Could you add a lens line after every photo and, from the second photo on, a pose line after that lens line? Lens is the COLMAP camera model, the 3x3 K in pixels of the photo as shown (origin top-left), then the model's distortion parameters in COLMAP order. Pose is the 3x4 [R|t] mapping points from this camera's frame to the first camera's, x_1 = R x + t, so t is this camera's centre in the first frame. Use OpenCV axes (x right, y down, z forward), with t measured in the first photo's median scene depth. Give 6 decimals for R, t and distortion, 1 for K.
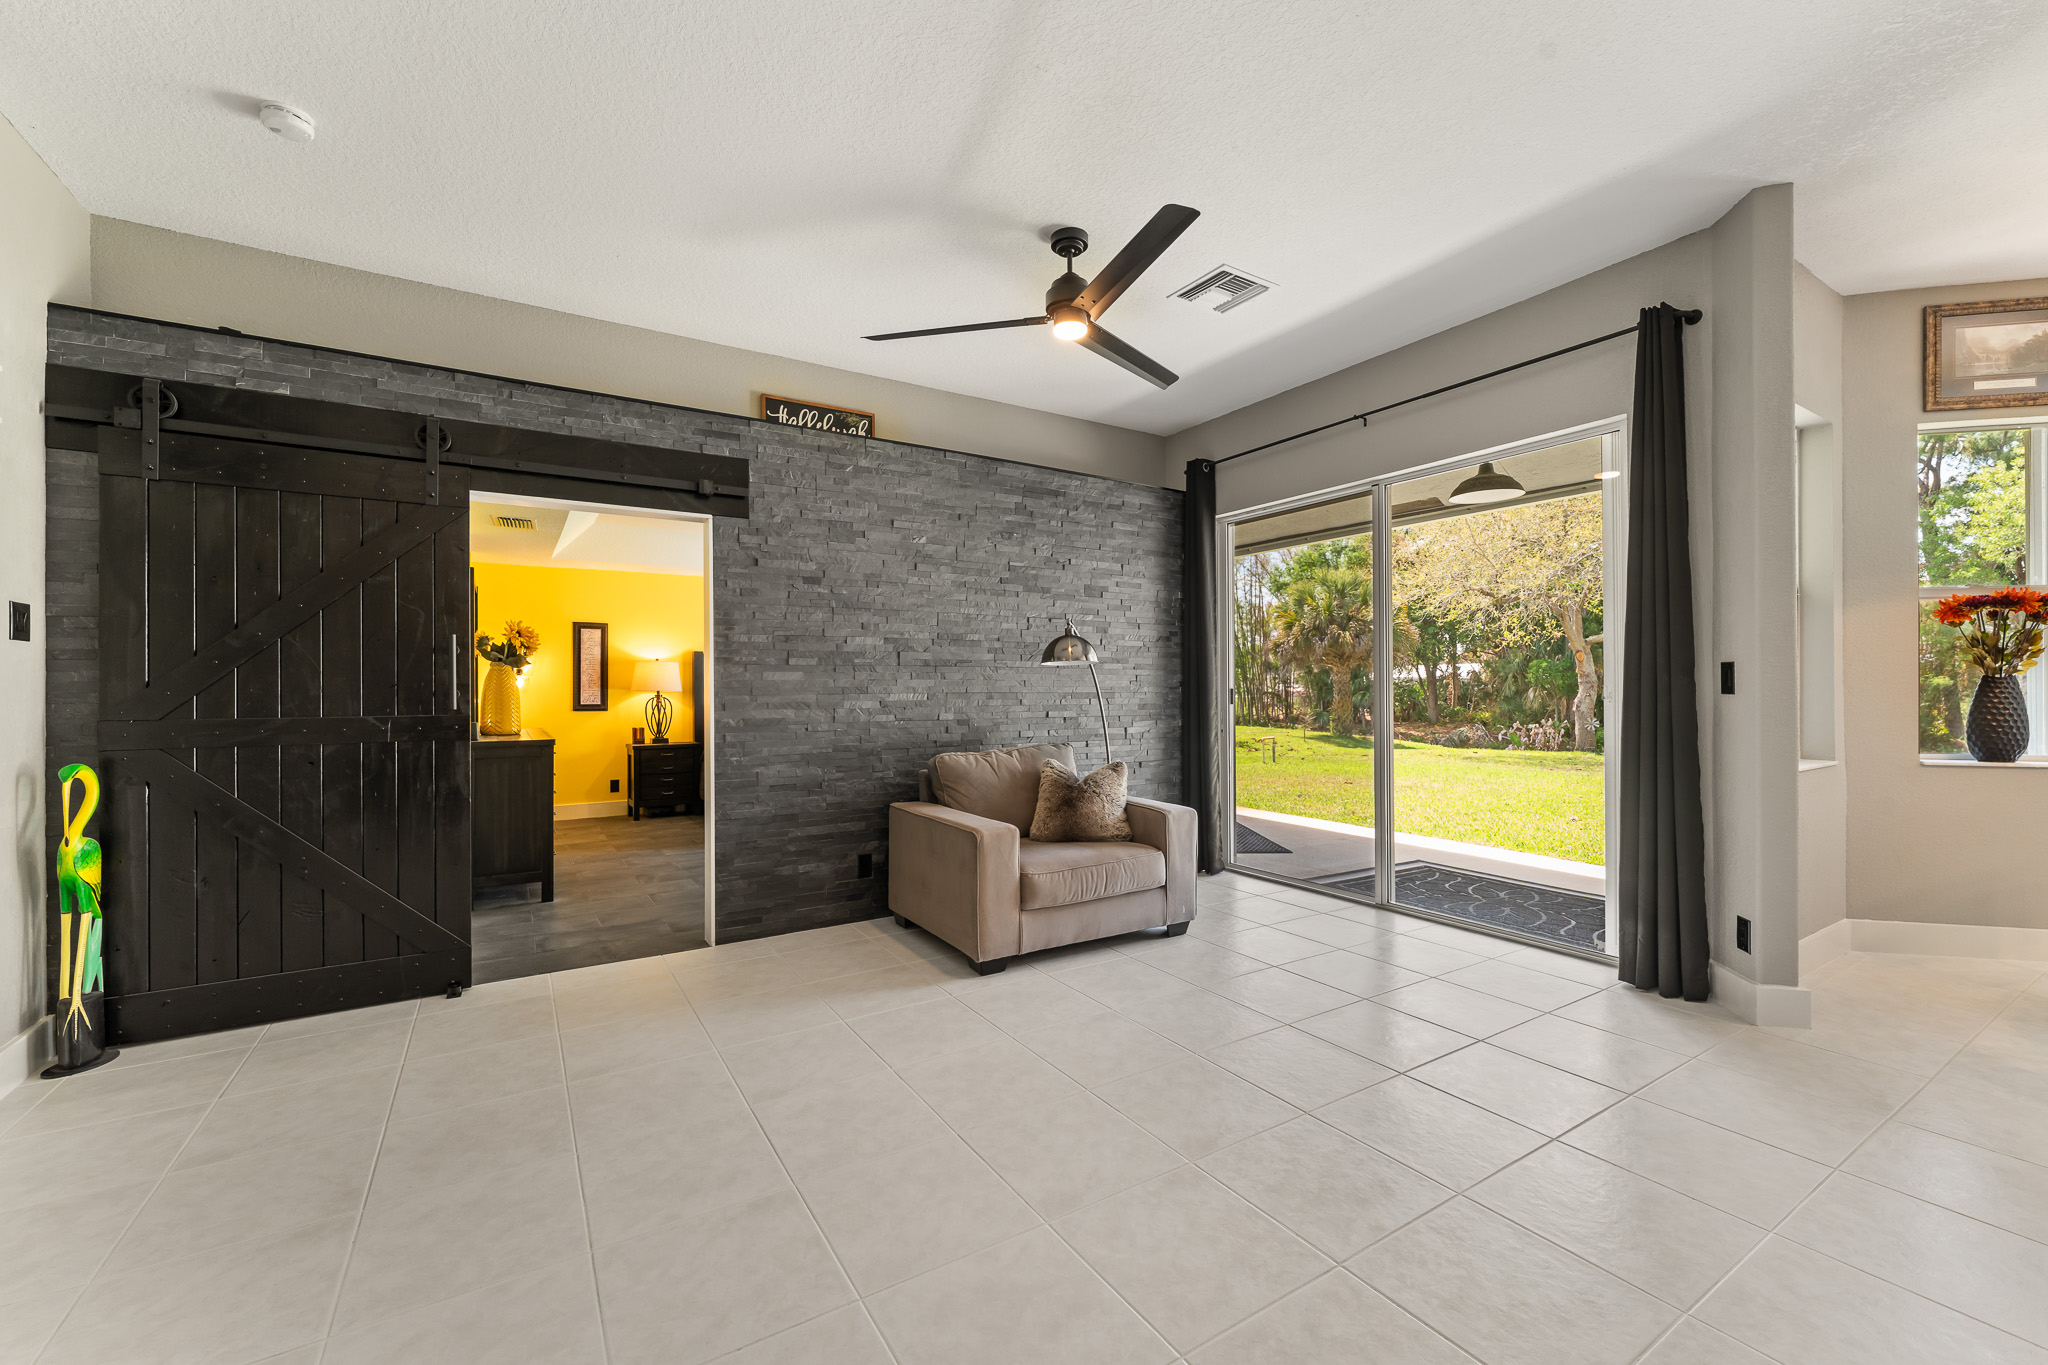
lens RADIAL K [[830.0, 0, 1024.0], [0, 830.0, 682.5], [0, 0, 1]] dist [0.000605, -0.000033]
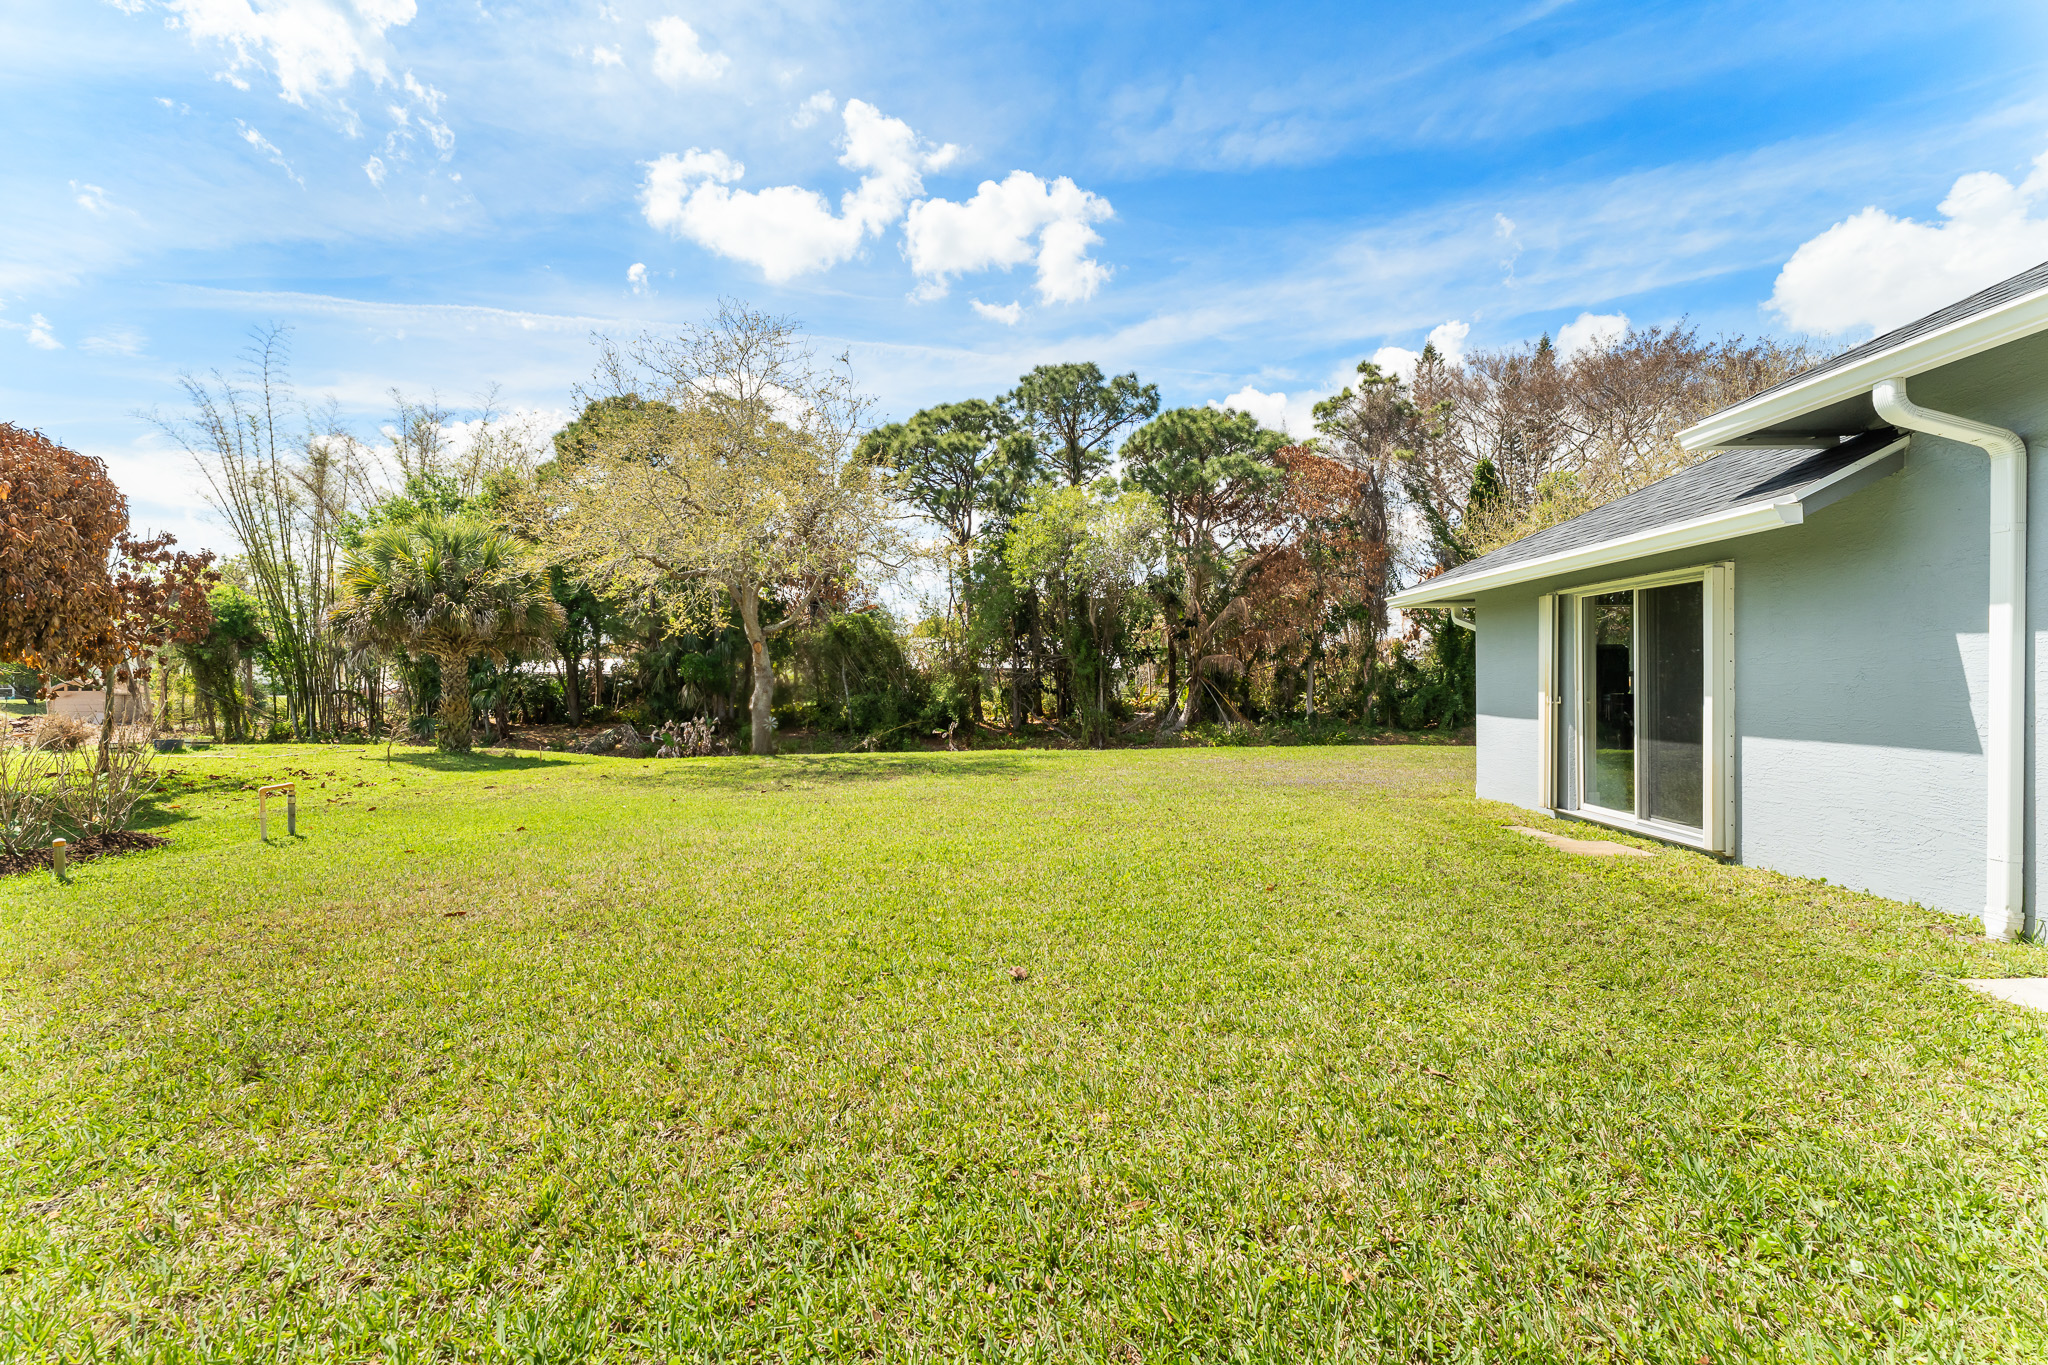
lens RADIAL K [[831.4, 0, 1024.0], [0, 831.4, 682.5], [0, 0, 1]] dist [-0.001204, -0.000167]
pose [[0.571154, 0.000960, 0.820842, 0.091863], [-0.003993, 0.999991, 0.001608, 0.002861], [-0.820833, -0.004196, 0.571153, 0.228917]]
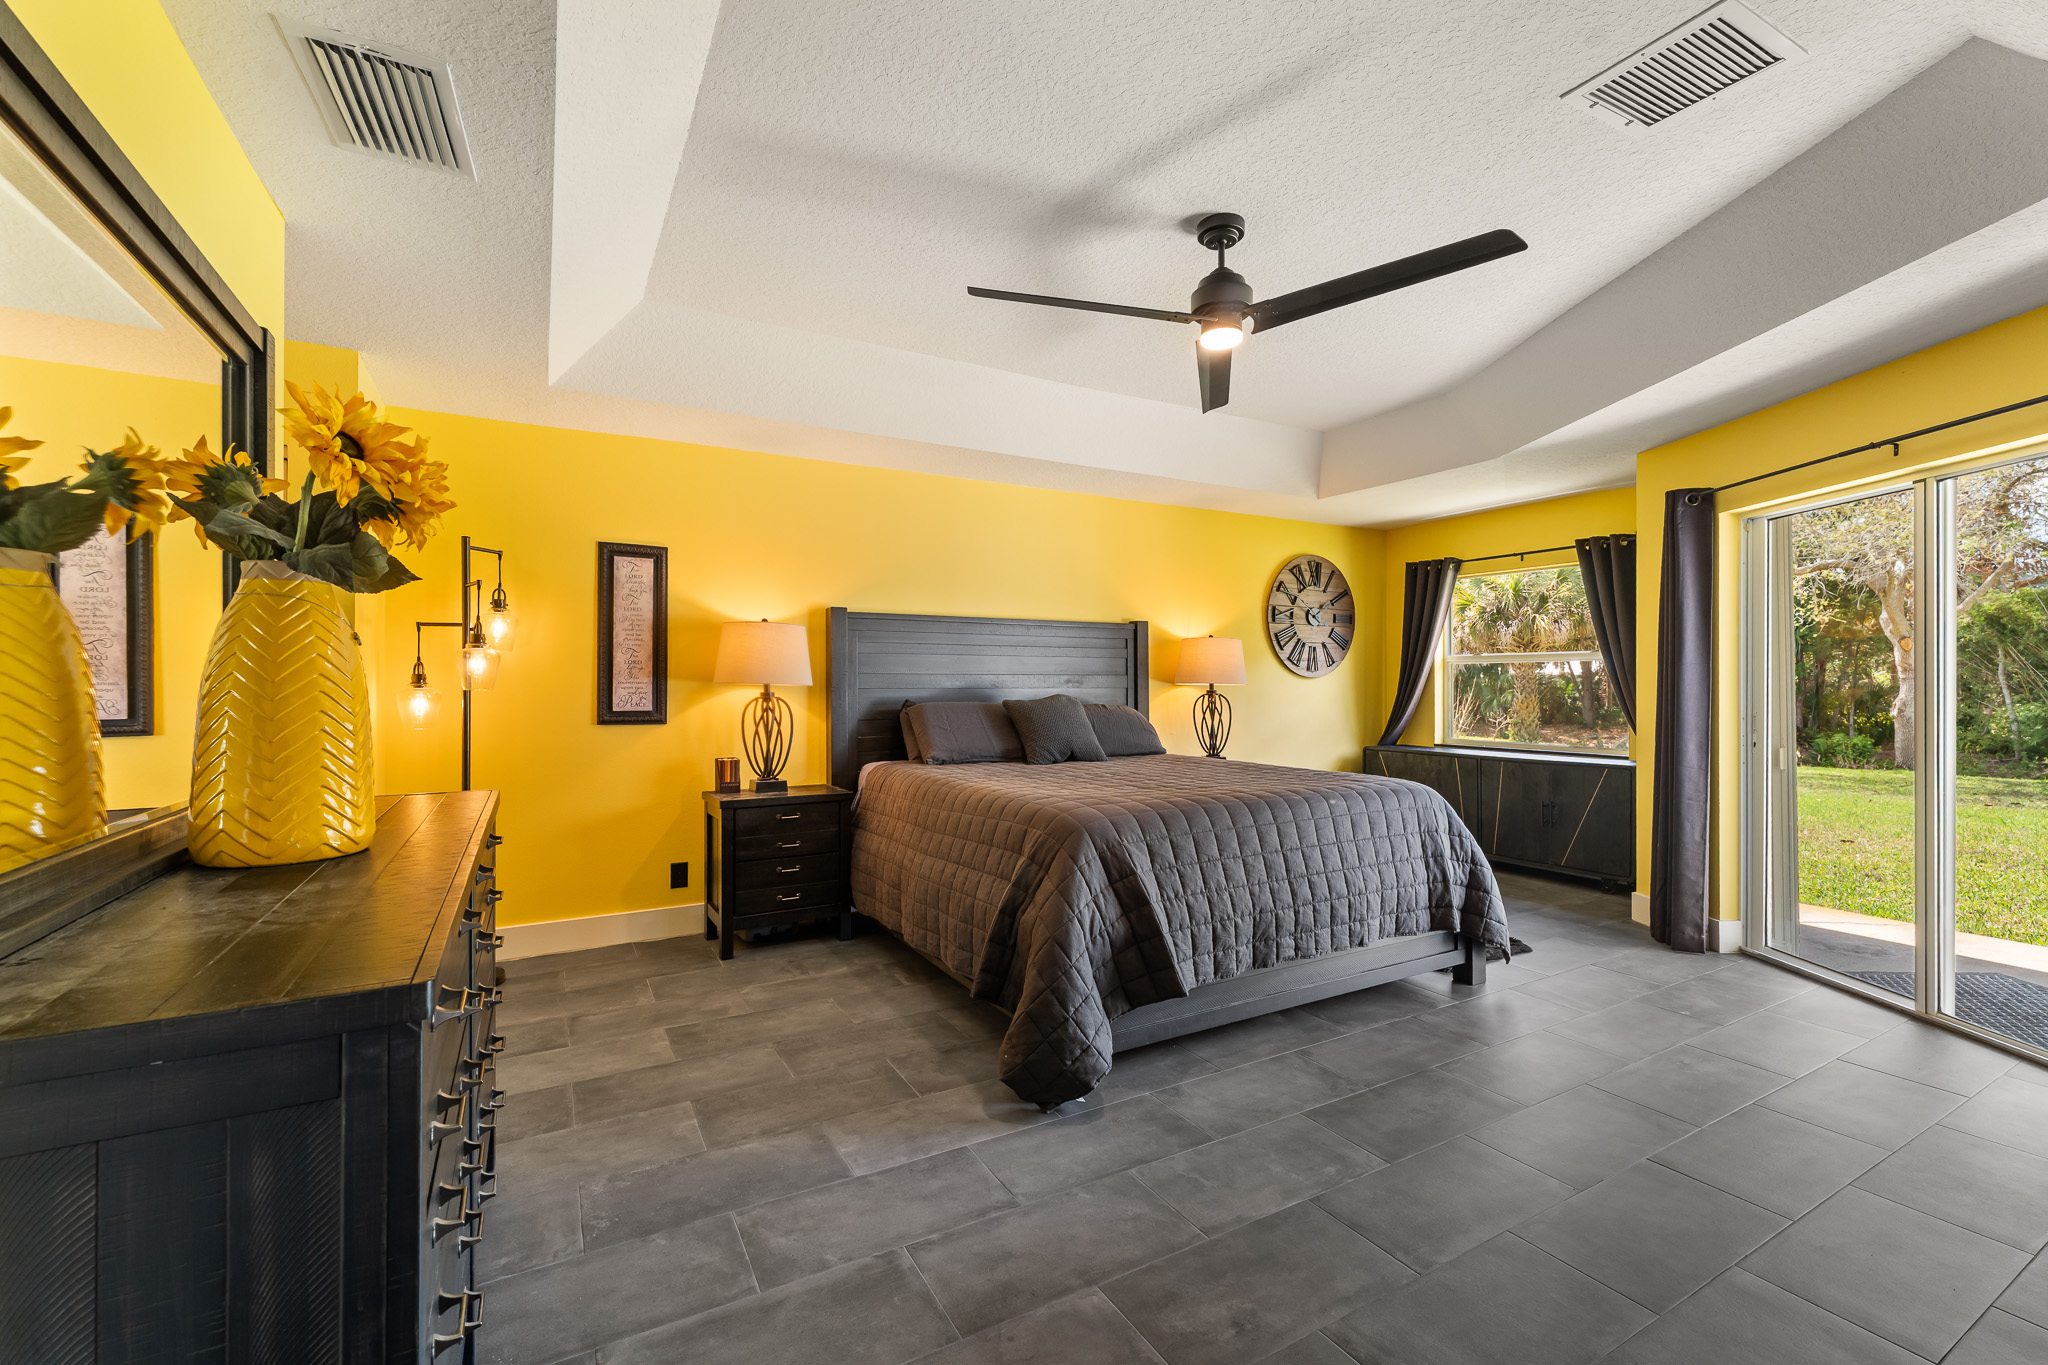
lens RADIAL K [[876.3, 0, 1024.0], [0, 876.3, 682.5], [0, 0, 1]] dist [-0.000864, -0.000089]
pose [[0.998416, 0.006608, -0.055868, -0.074465], [-0.006236, 0.999957, 0.006835, 0.001294], [0.055911, -0.006475, 0.998415, 0.140793]]
